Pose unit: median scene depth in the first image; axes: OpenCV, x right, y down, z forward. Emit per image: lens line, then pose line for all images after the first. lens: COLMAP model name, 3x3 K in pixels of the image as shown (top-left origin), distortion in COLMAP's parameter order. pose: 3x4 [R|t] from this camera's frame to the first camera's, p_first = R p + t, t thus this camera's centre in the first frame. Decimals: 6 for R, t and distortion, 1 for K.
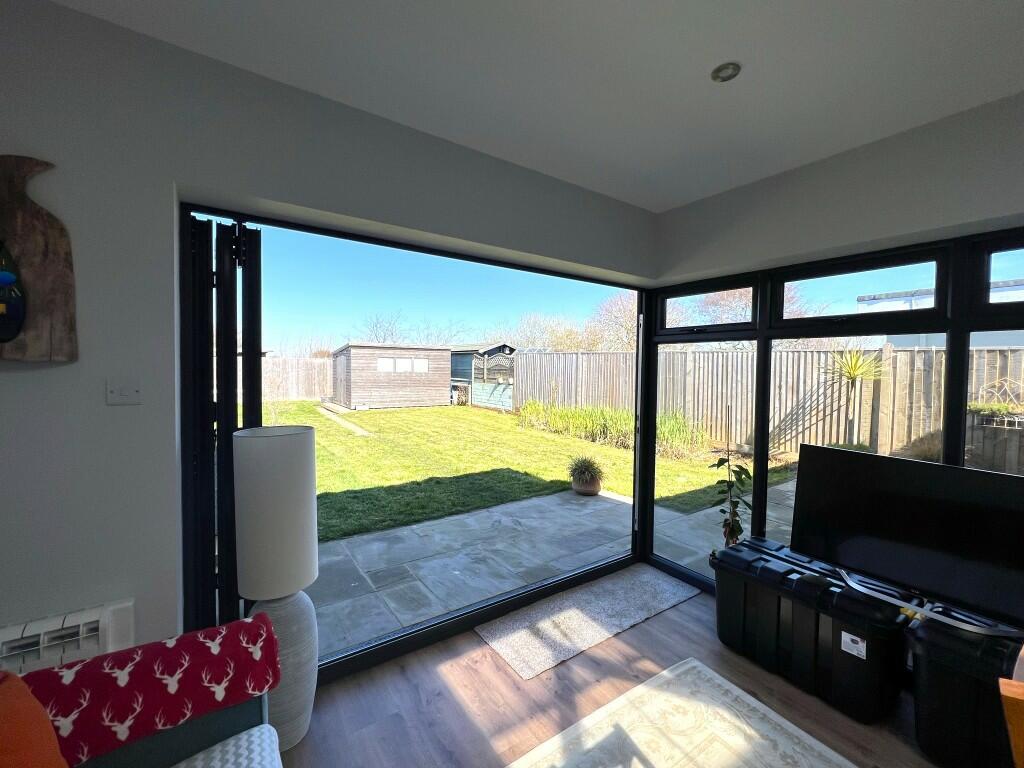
lens RADIAL K [[415.0, 0, 512.0], [0, 415.0, 384.0], [0, 0, 1]] dist [-0.001661, -0.000222]
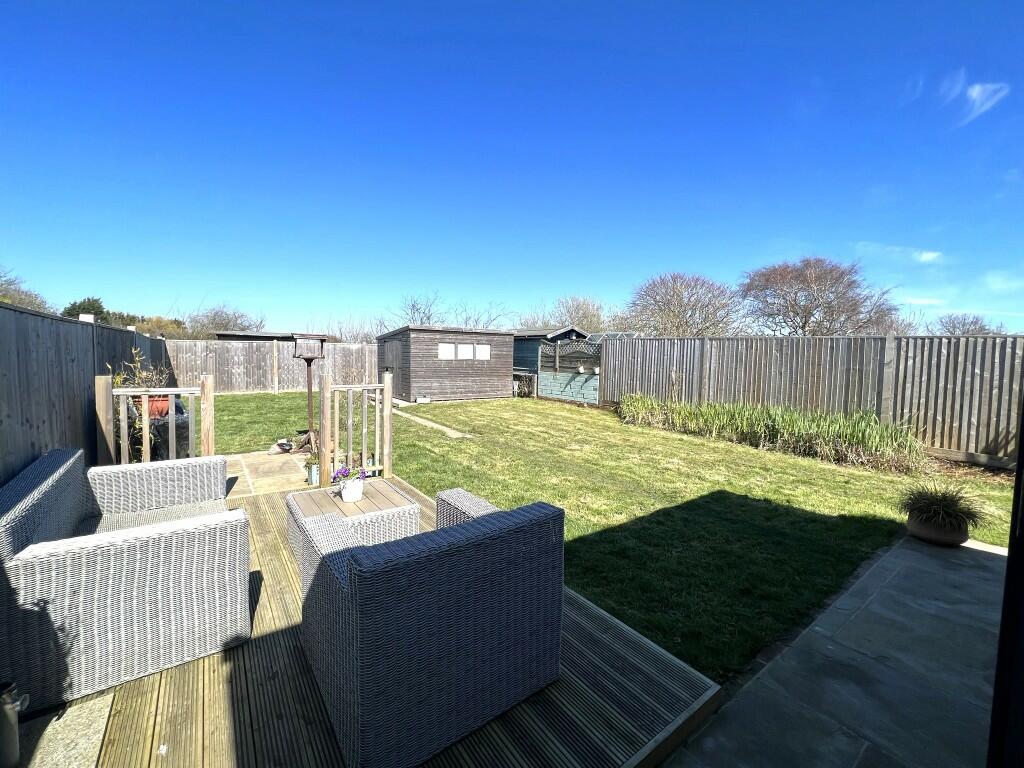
lens RADIAL K [[415.0, 0, 512.0], [0, 415.0, 384.0], [0, 0, 1]] dist [-0.001661, -0.000222]
pose [[0.999719, 0.002621, 0.023552, -0.193044], [-0.003380, 0.999475, 0.032218, -0.006052], [-0.023455, -0.032289, 0.999203, 0.122307]]
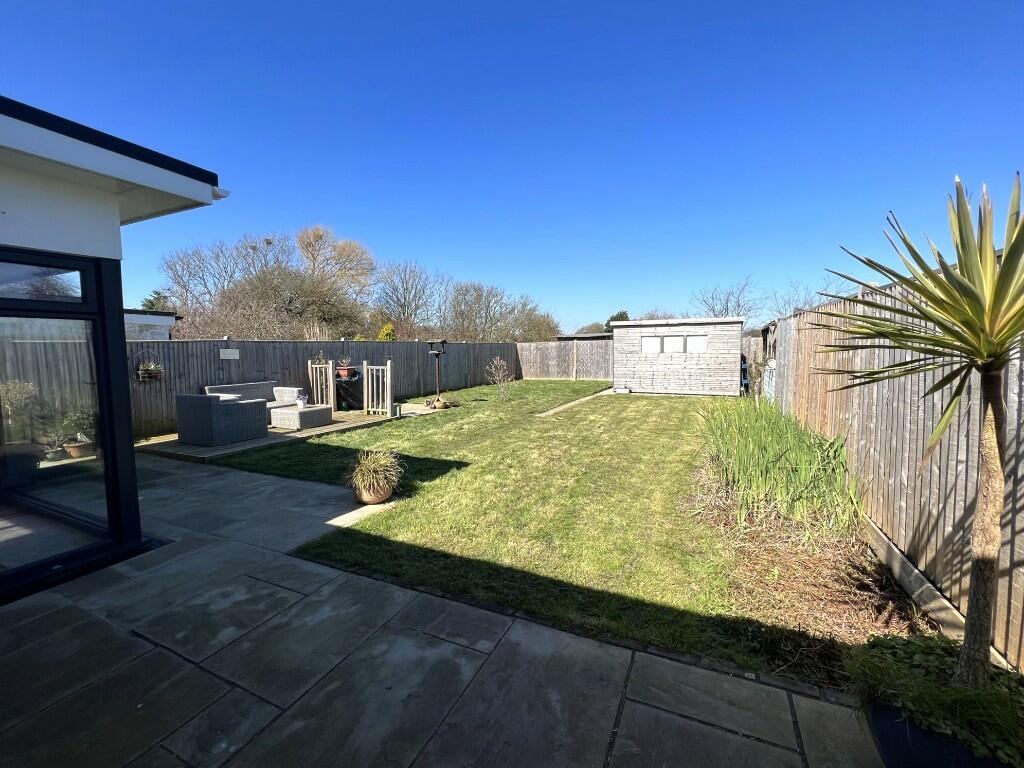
lens RADIAL K [[431.5, 0, 512.0], [0, 431.5, 384.0], [0, 0, 1]] dist [-0.000662, -0.000067]
pose [[0.509168, 0.050376, -0.859192, 0.370167], [-0.014176, 0.998641, 0.050152, -0.004267], [0.860551, -0.013356, 0.509190, 0.287547]]
